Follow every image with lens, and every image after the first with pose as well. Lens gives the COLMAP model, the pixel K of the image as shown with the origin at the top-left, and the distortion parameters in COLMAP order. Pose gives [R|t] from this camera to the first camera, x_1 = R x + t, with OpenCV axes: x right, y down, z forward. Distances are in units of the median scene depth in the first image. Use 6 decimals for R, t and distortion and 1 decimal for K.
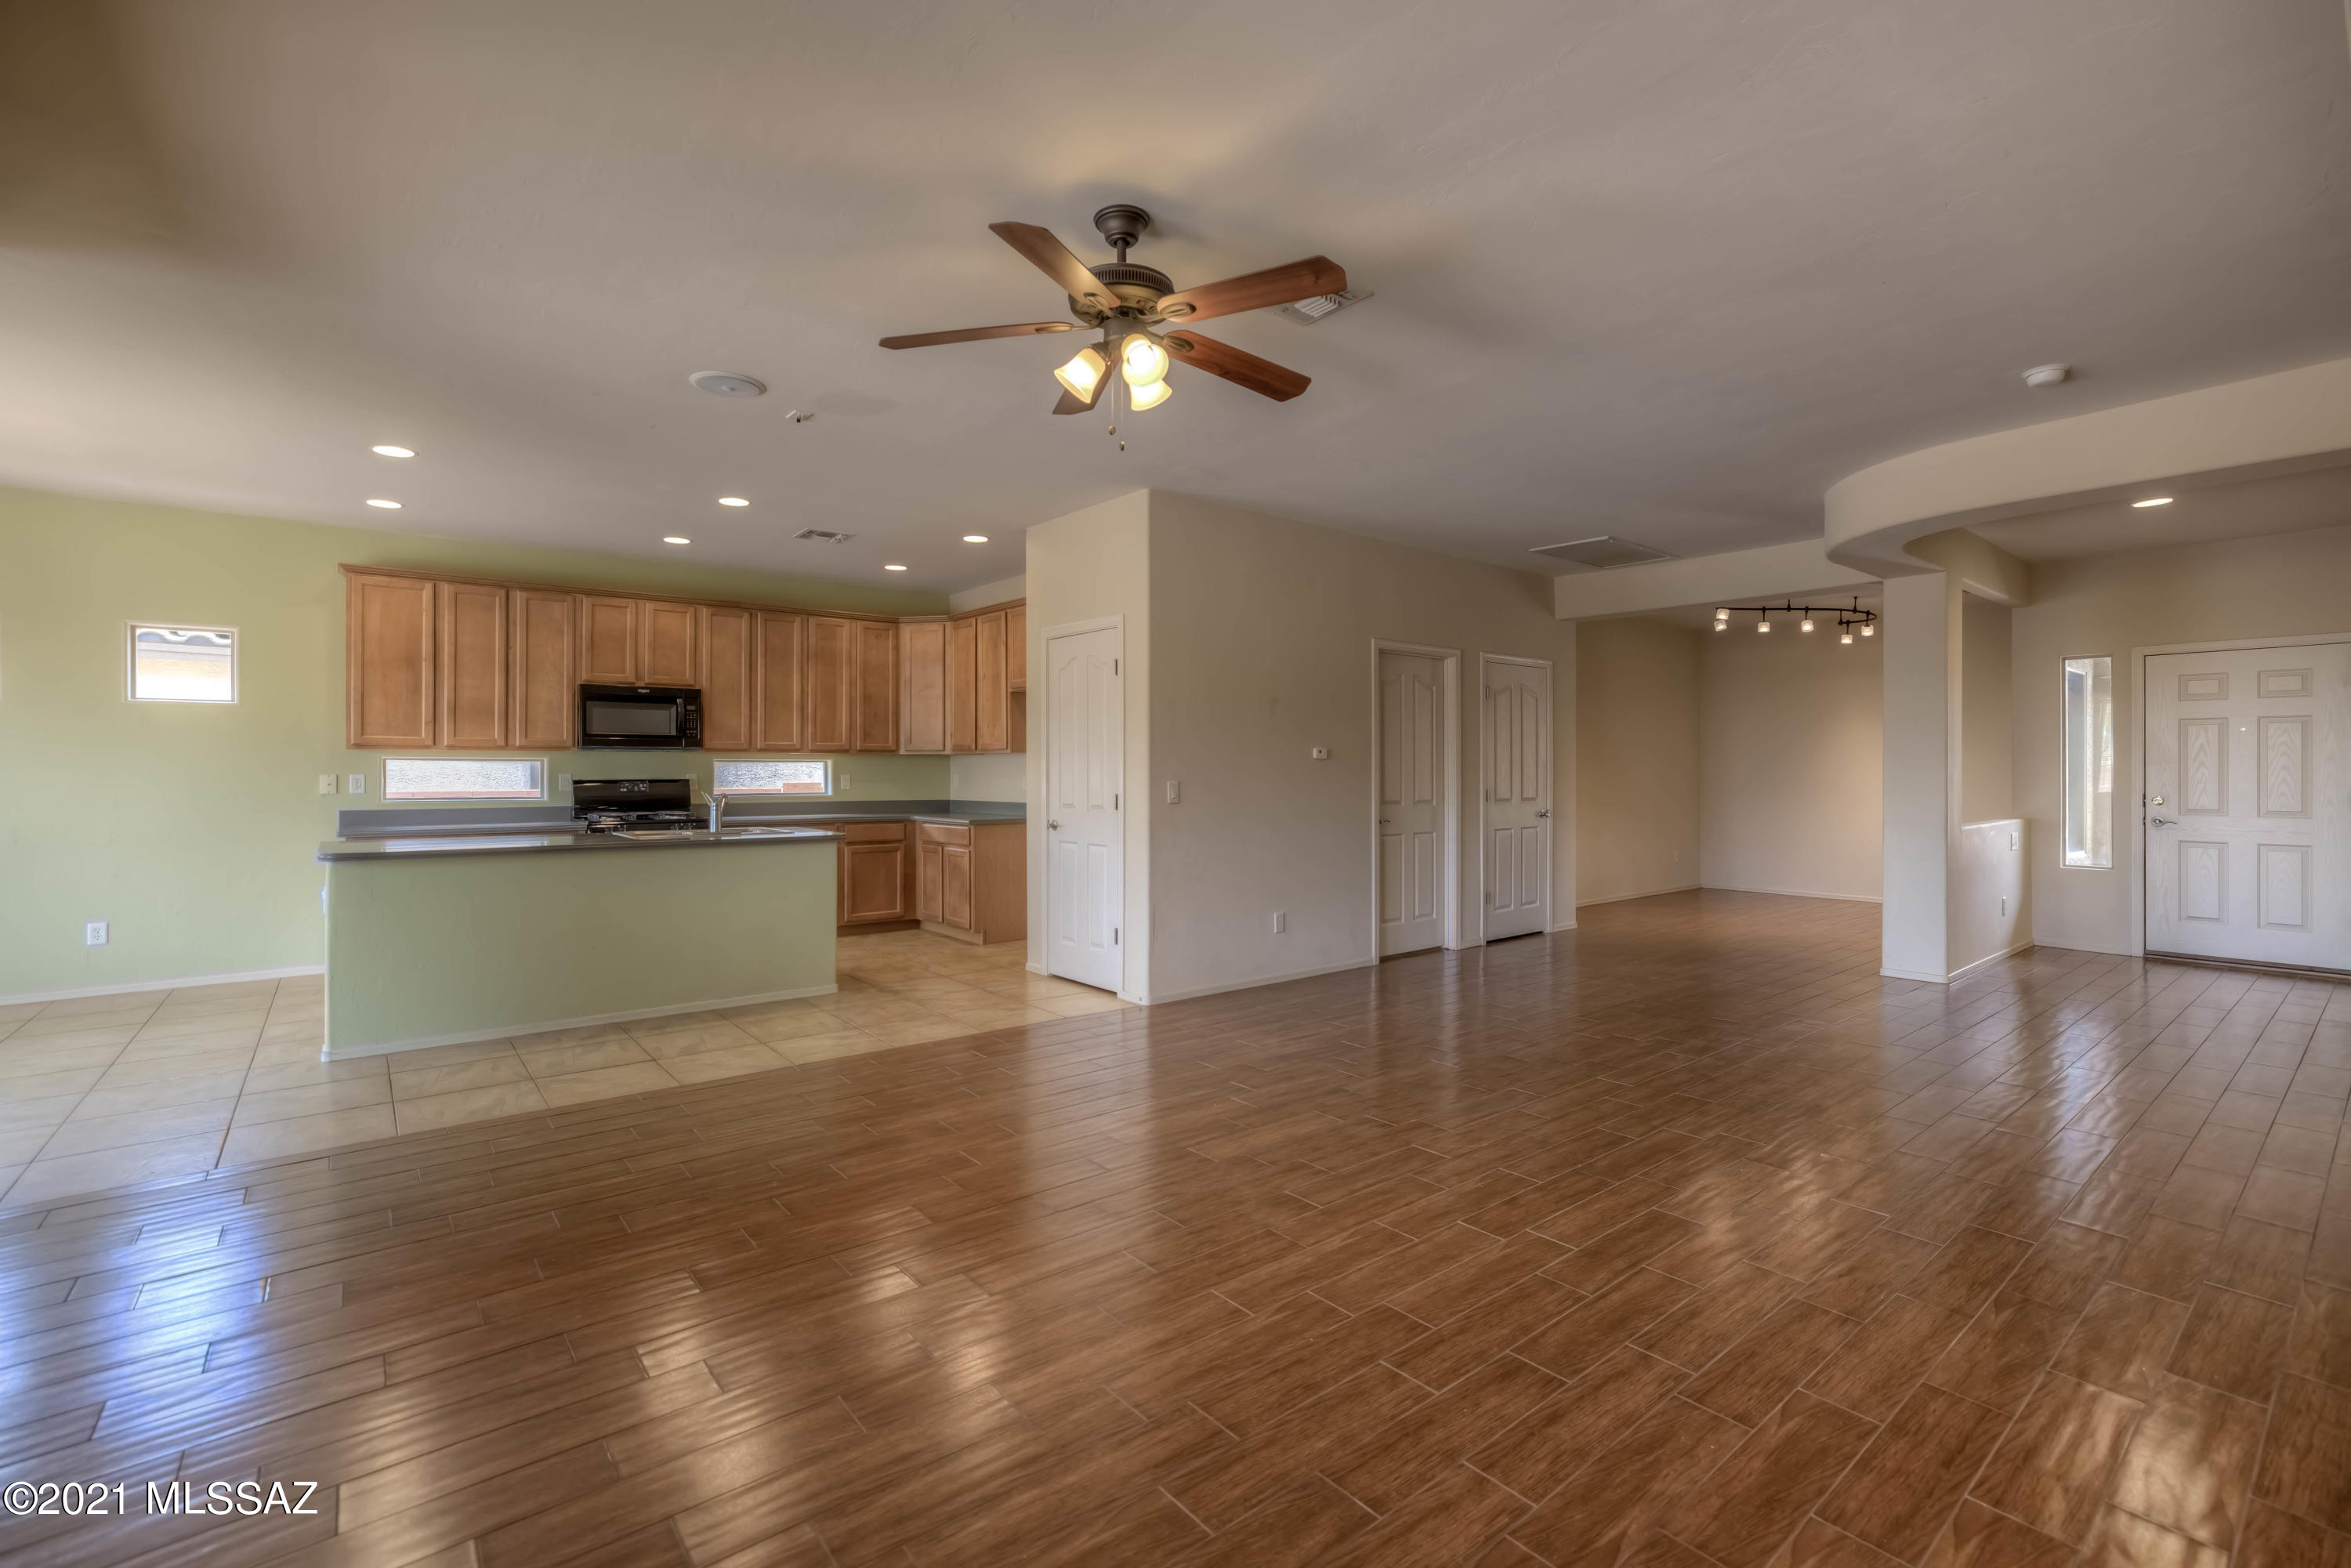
lens RADIAL K [[1033.6, 0, 1176.8], [0, 1033.6, 768.7], [0, 0, 1]] dist [-0.042760, 0.025830]
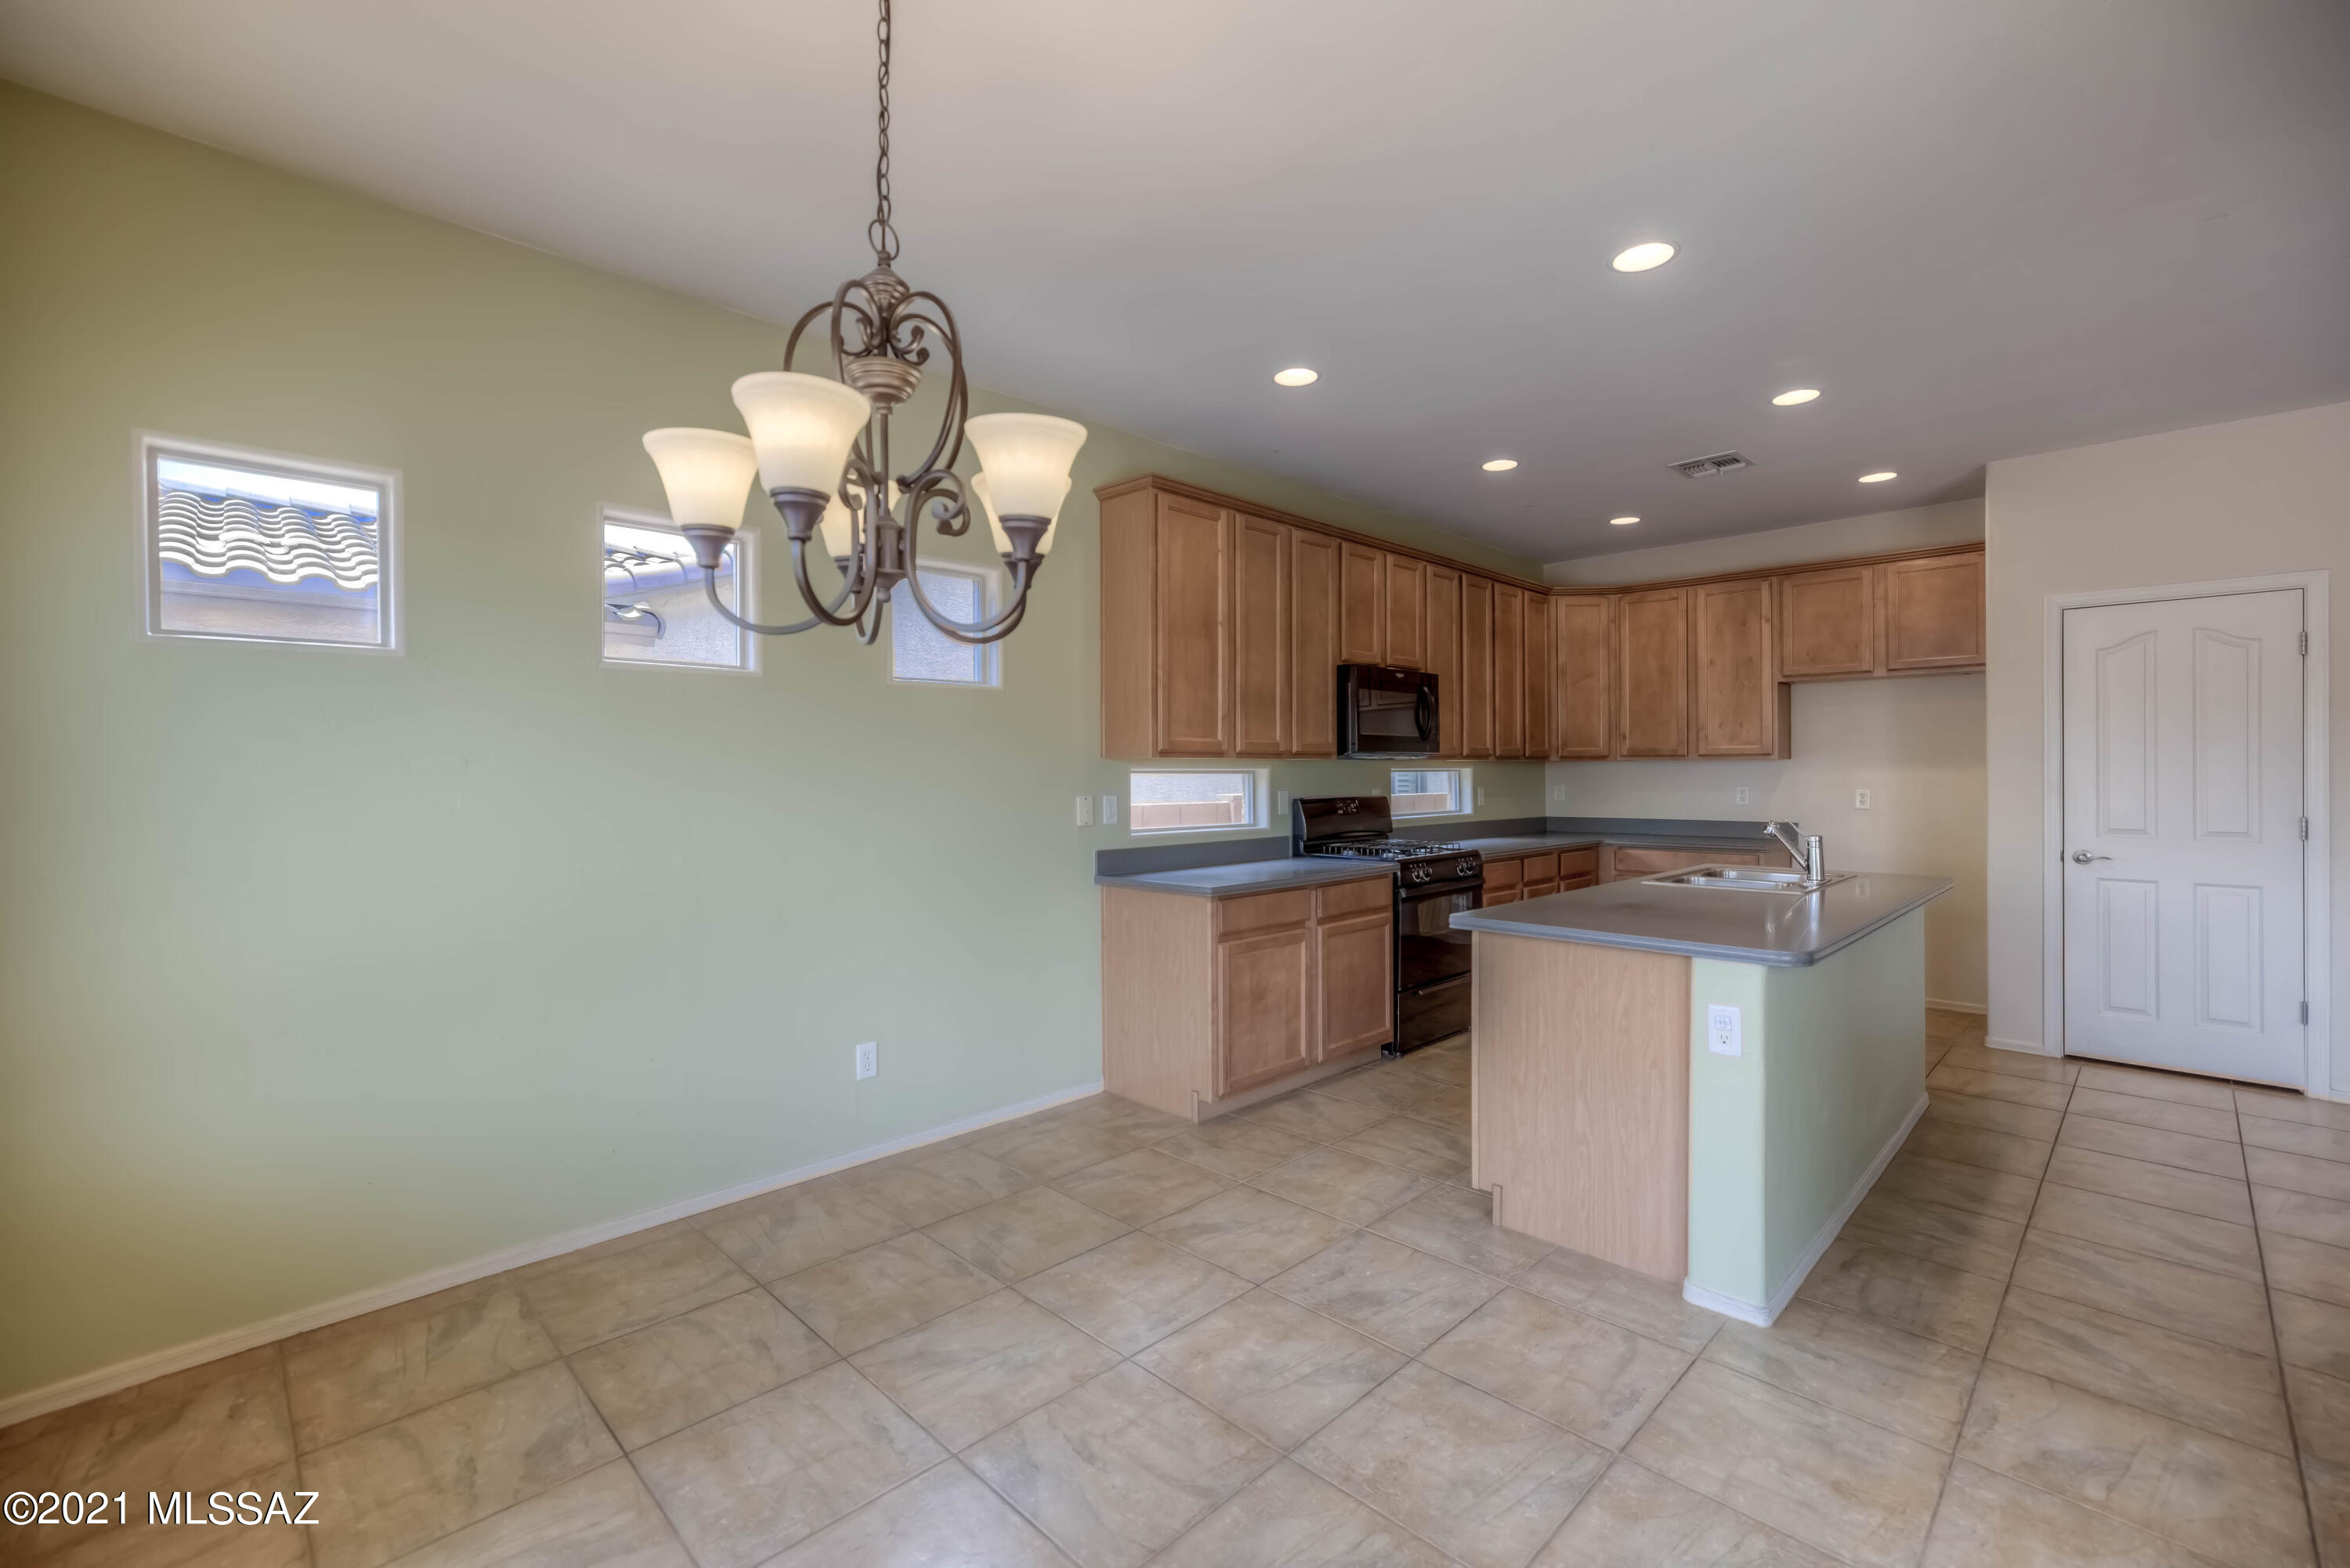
lens RADIAL K [[1010.1, 0, 1180.0], [0, 1010.1, 770.9], [0, 0, 1]] dist [-0.030747, 0.019266]
pose [[0.994377, -0.003605, 0.105832, -0.764580], [0.003176, 0.999986, 0.004222, -0.011964], [-0.105846, -0.003863, 0.994375, 0.309757]]
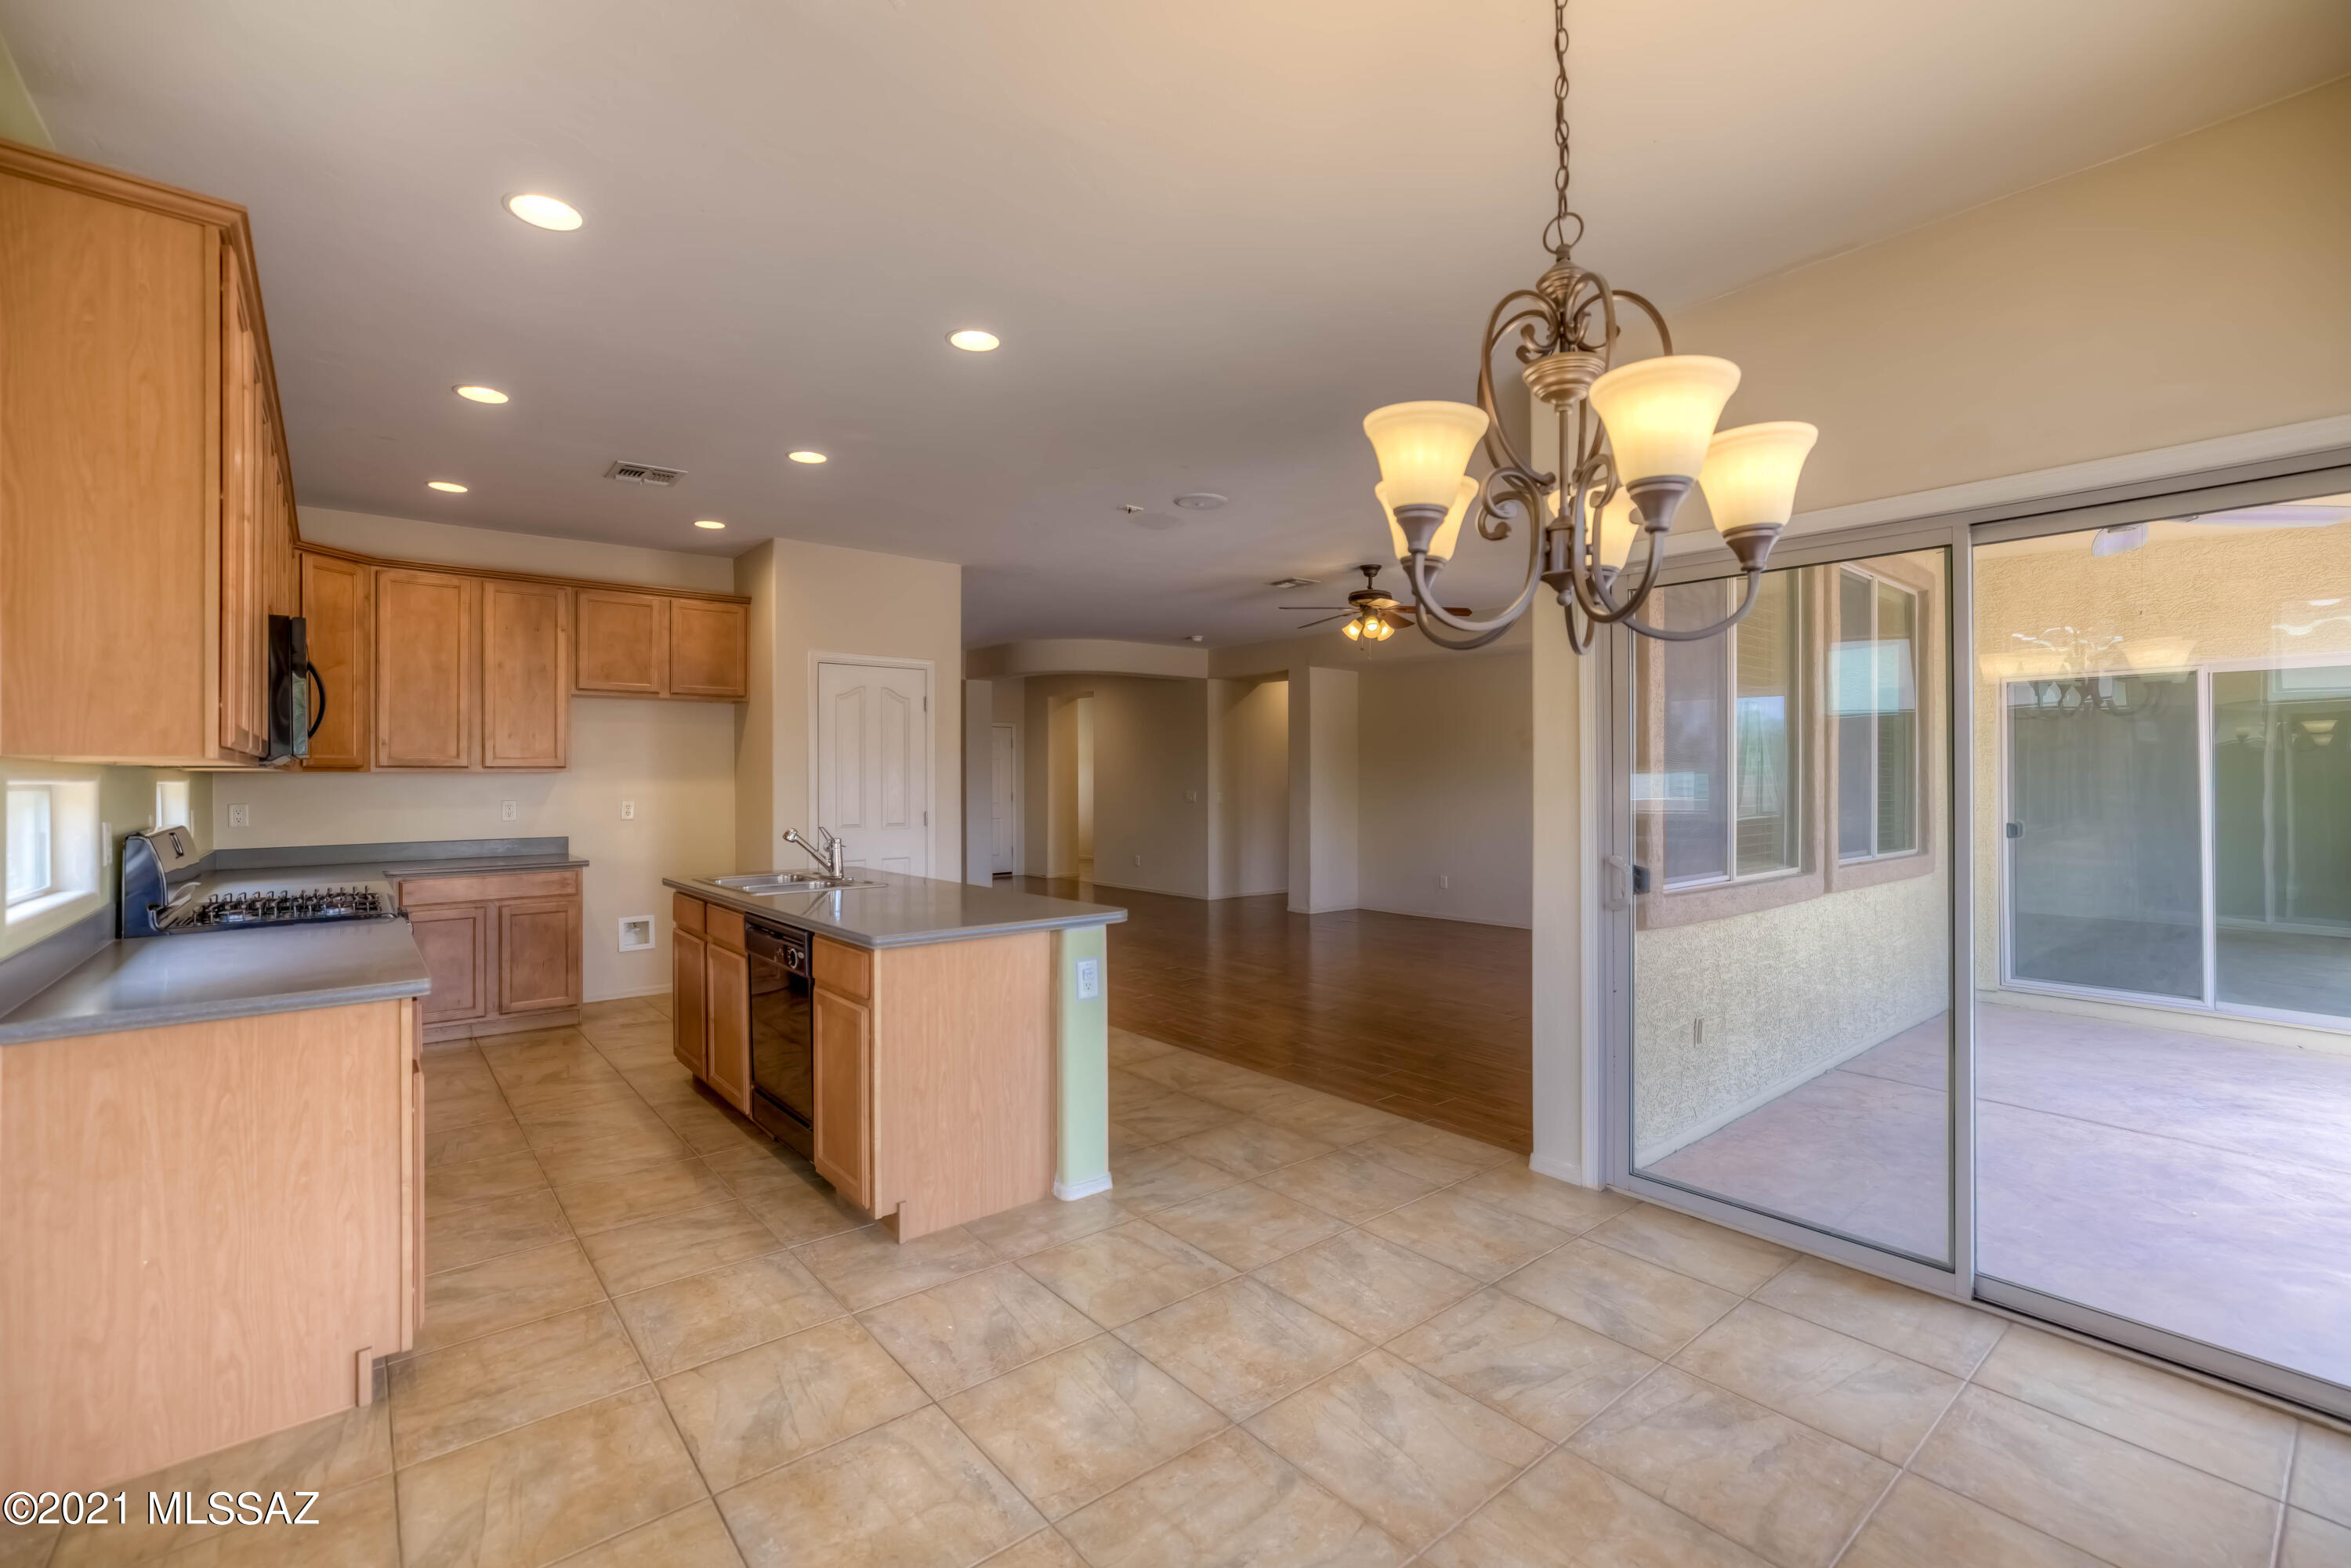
lens RADIAL K [[1020.4, 0, 1142.8], [0, 1020.4, 770.3], [0, 0, 1]] dist [-0.031441, 0.020350]
pose [[0.009540, 0.007224, 0.999928, -1.010914], [0.000411, 0.999974, -0.007228, -0.012053], [-0.999954, 0.000480, 0.009537, 0.610908]]
